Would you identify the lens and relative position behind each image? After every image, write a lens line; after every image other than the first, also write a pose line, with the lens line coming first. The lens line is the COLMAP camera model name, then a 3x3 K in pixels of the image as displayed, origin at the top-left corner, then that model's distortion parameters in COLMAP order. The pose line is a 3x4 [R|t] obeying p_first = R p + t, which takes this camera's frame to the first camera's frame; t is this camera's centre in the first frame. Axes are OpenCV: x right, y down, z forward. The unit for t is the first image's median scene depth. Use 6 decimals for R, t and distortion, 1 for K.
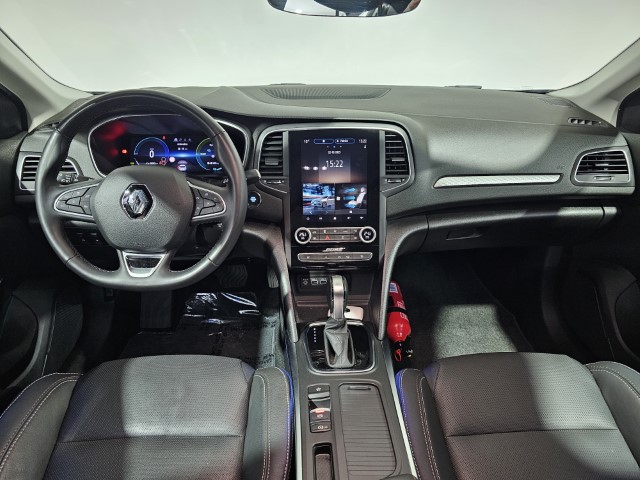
lens RADIAL K [[431.0, 0, 318.8], [0, 431.0, 243.8], [0, 0, 1]] dist [0.022869, -0.011753]
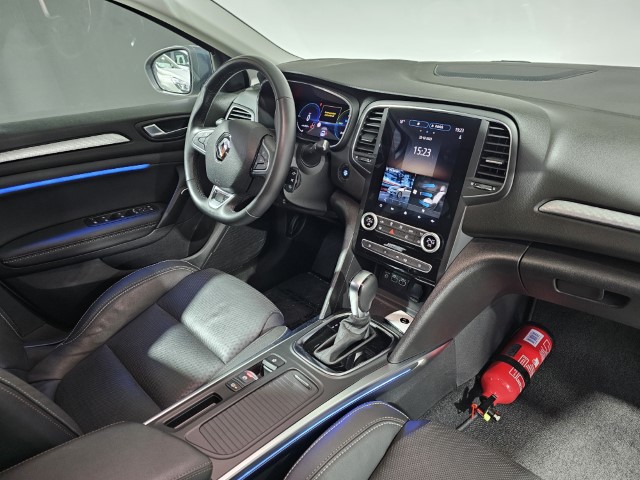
lens RADIAL K [[431.0, 0, 316.2], [0, 431.0, 238.9], [0, 0, 1]] dist [0.022869, -0.011753]
pose [[0.664140, 0.309999, -0.680308, 0.530437], [-0.293713, 0.945003, 0.143882, -0.082615], [0.687496, 0.104257, 0.718665, 0.254833]]
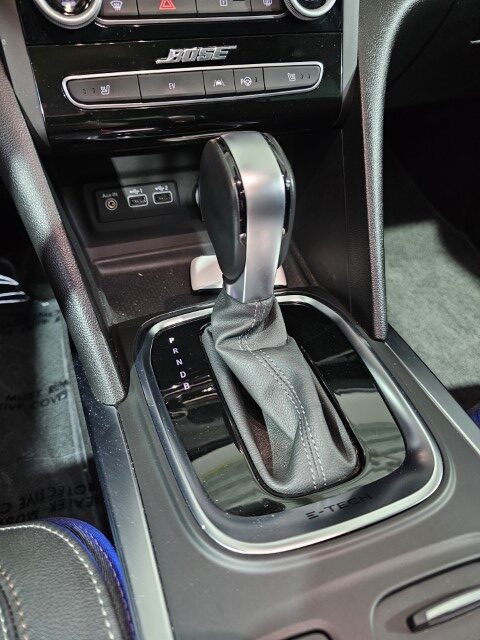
lens RADIAL K [[454.3, 0, 240.7], [0, 454.3, 317.7], [0, 0, 1]] dist [0.003936, -0.003972]
pose [[0.959459, -0.173898, 0.221806, -0.031479], [0.107247, 0.953026, 0.283266, 0.095578], [-0.260646, -0.247994, 0.933039, 0.688462]]
